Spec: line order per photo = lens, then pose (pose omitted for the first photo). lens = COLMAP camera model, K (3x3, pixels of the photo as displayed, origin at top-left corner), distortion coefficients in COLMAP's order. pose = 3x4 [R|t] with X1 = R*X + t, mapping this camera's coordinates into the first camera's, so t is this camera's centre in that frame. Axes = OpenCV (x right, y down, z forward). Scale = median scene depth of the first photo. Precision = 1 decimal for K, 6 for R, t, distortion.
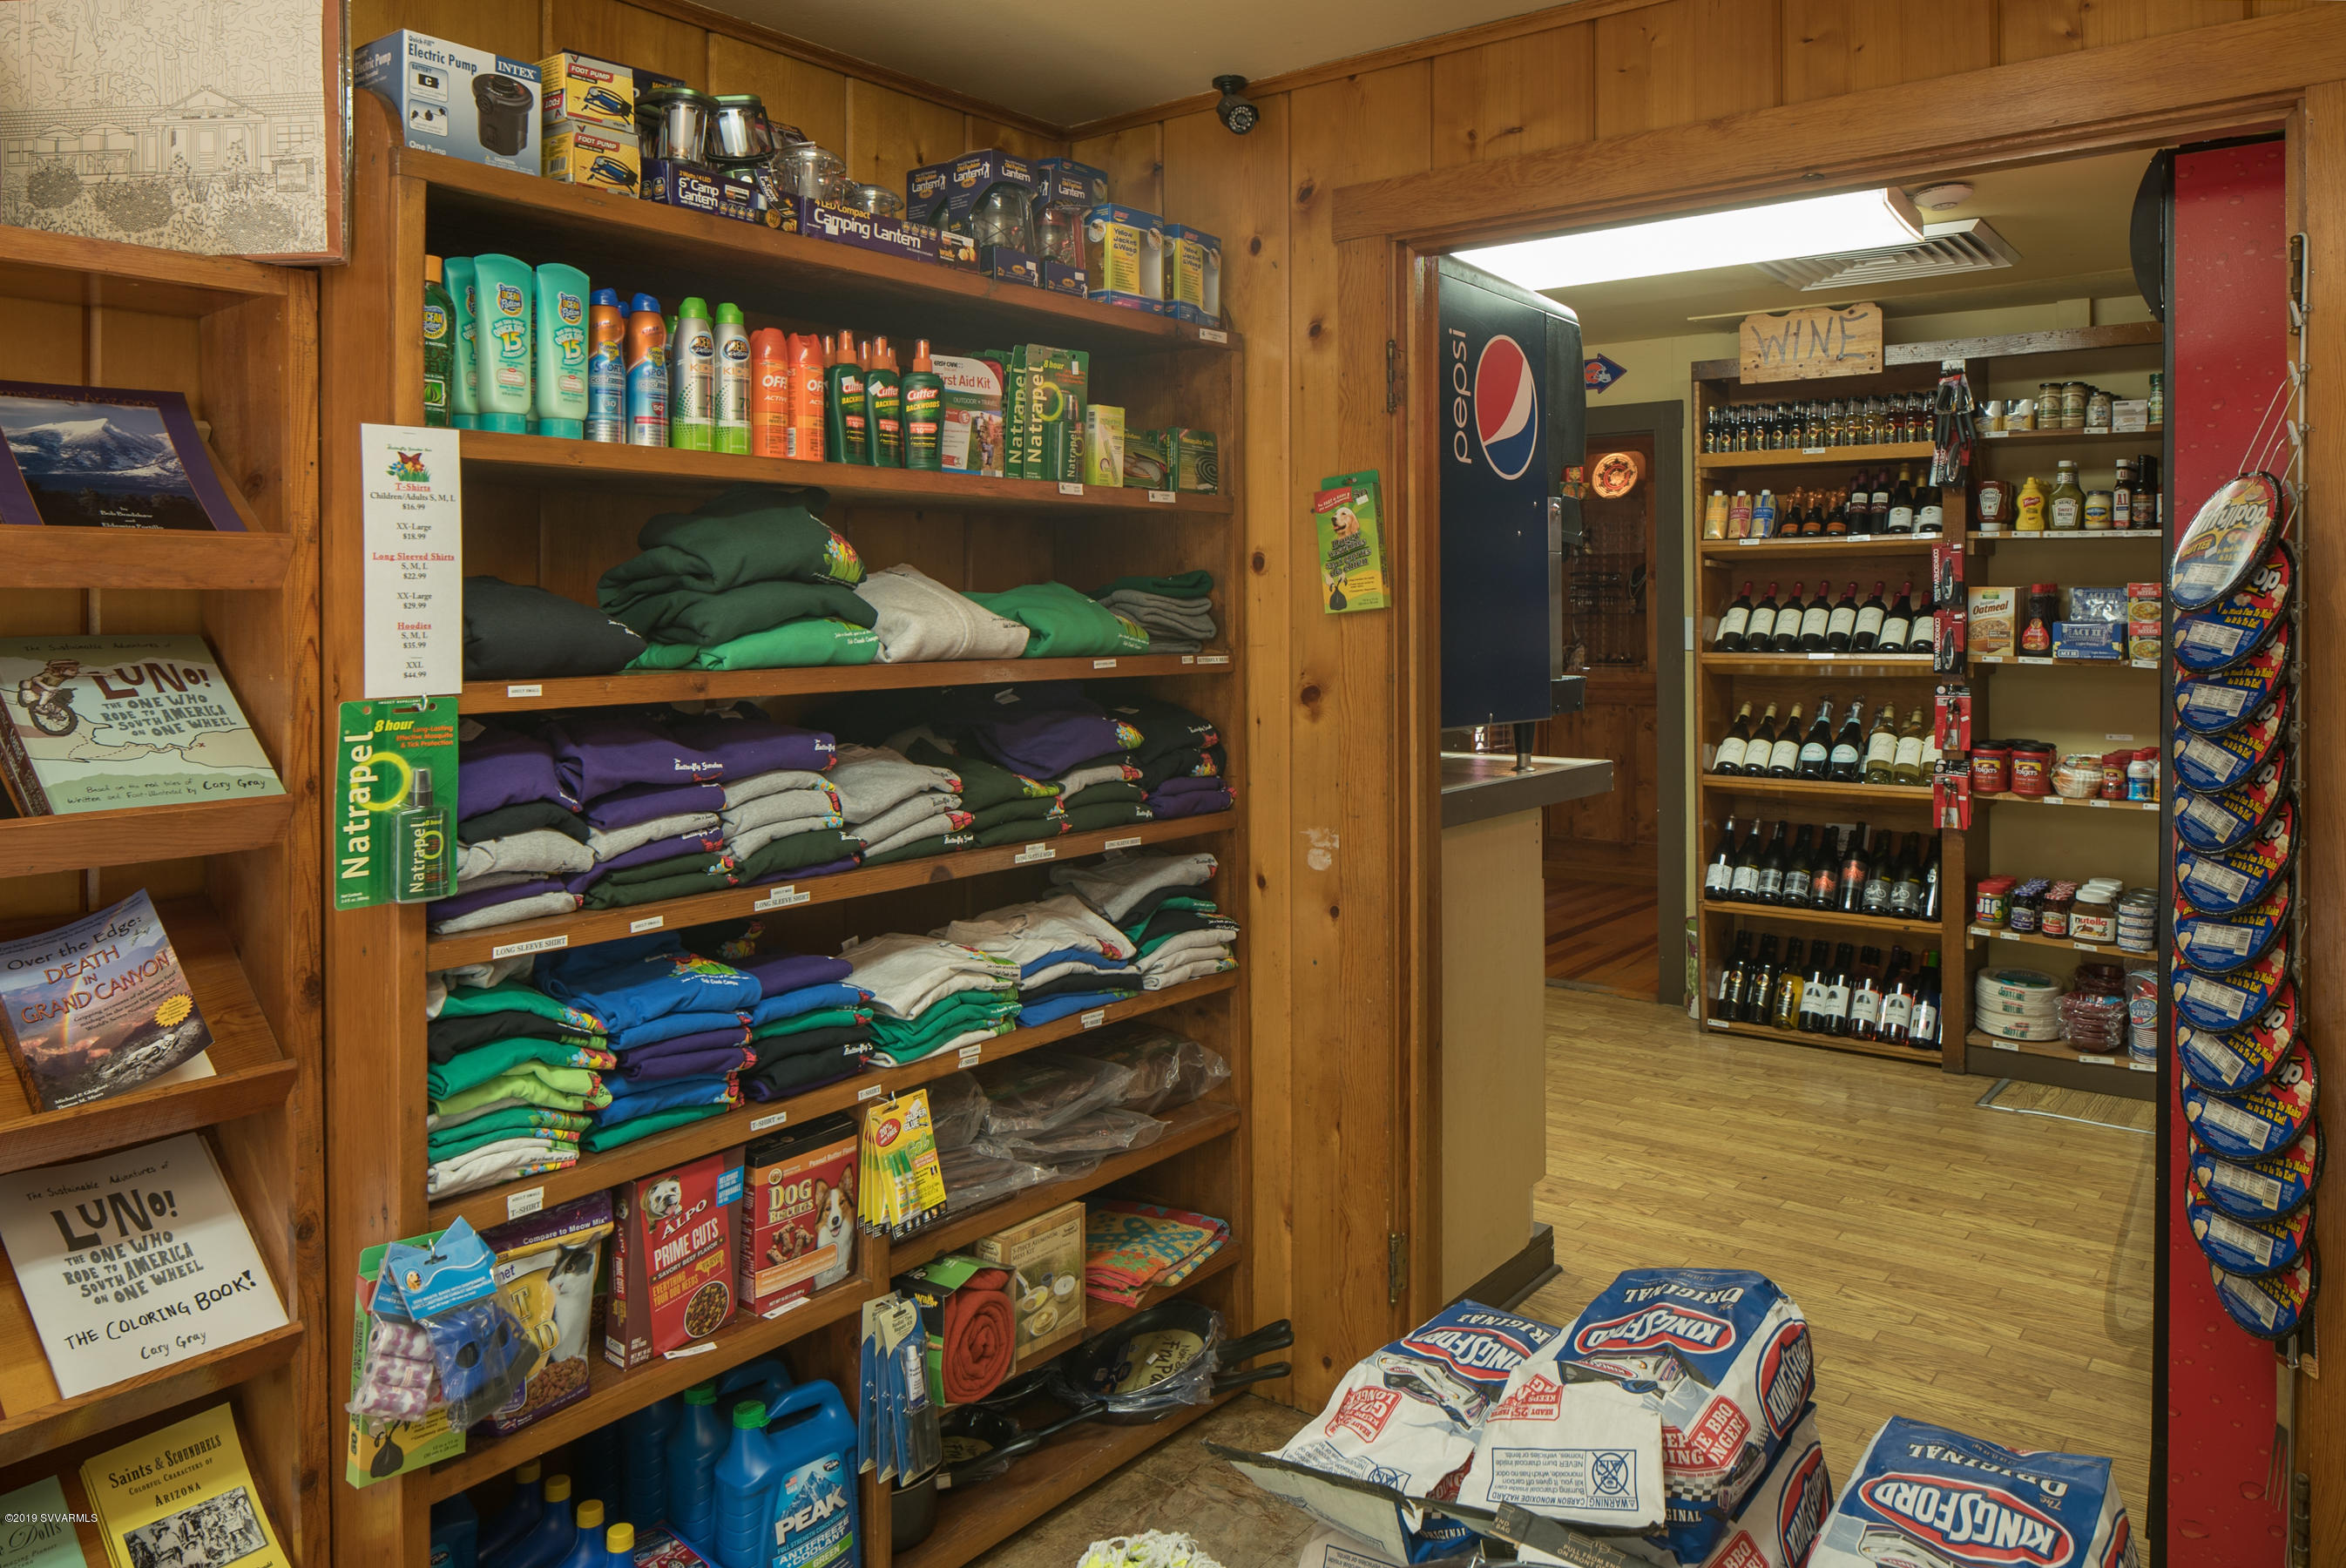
lens RADIAL K [[1704.1, 0, 1180.2], [0, 1704.1, 732.6], [0, 0, 1]] dist [-0.006358, -0.002327]
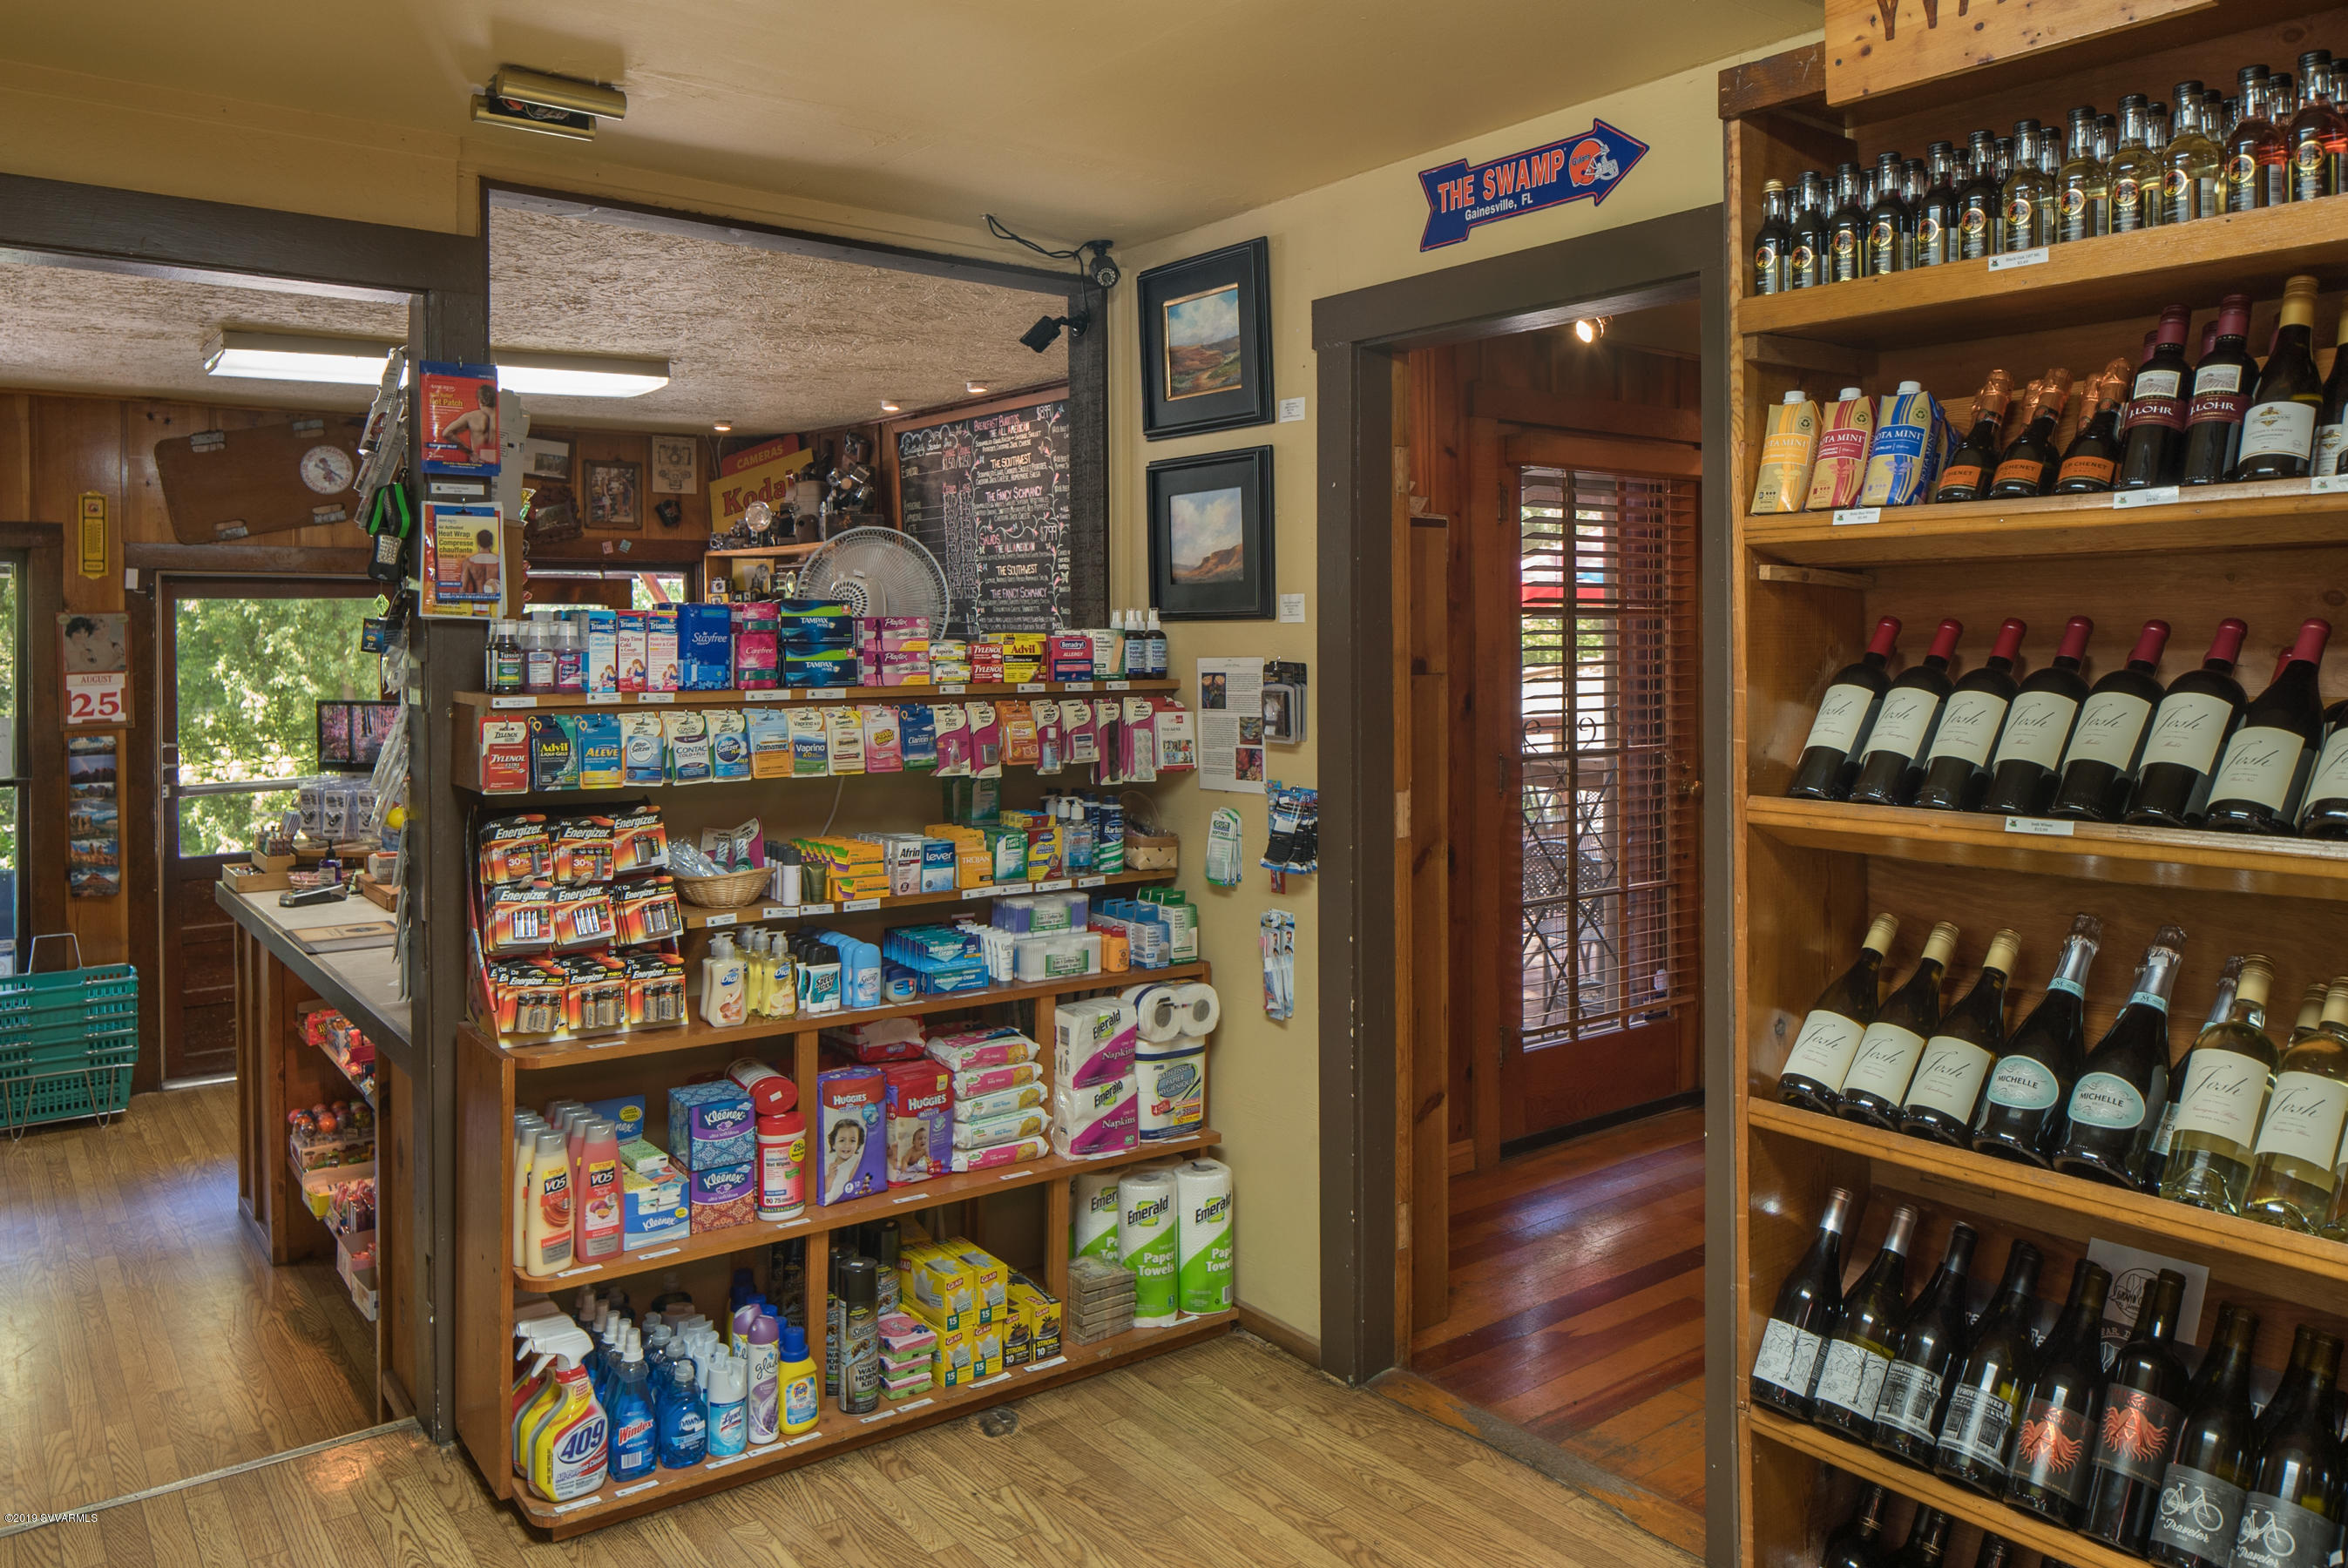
lens RADIAL K [[1705.5, 0, 1181.2], [0, 1705.5, 732.6], [0, 0, 1]] dist [-0.006358, -0.002327]
pose [[0.967070, 0.016146, -0.253997, 0.286826], [-0.019432, 0.999757, -0.010435, -0.056669], [0.253766, 0.015028, 0.967149, 0.593474]]
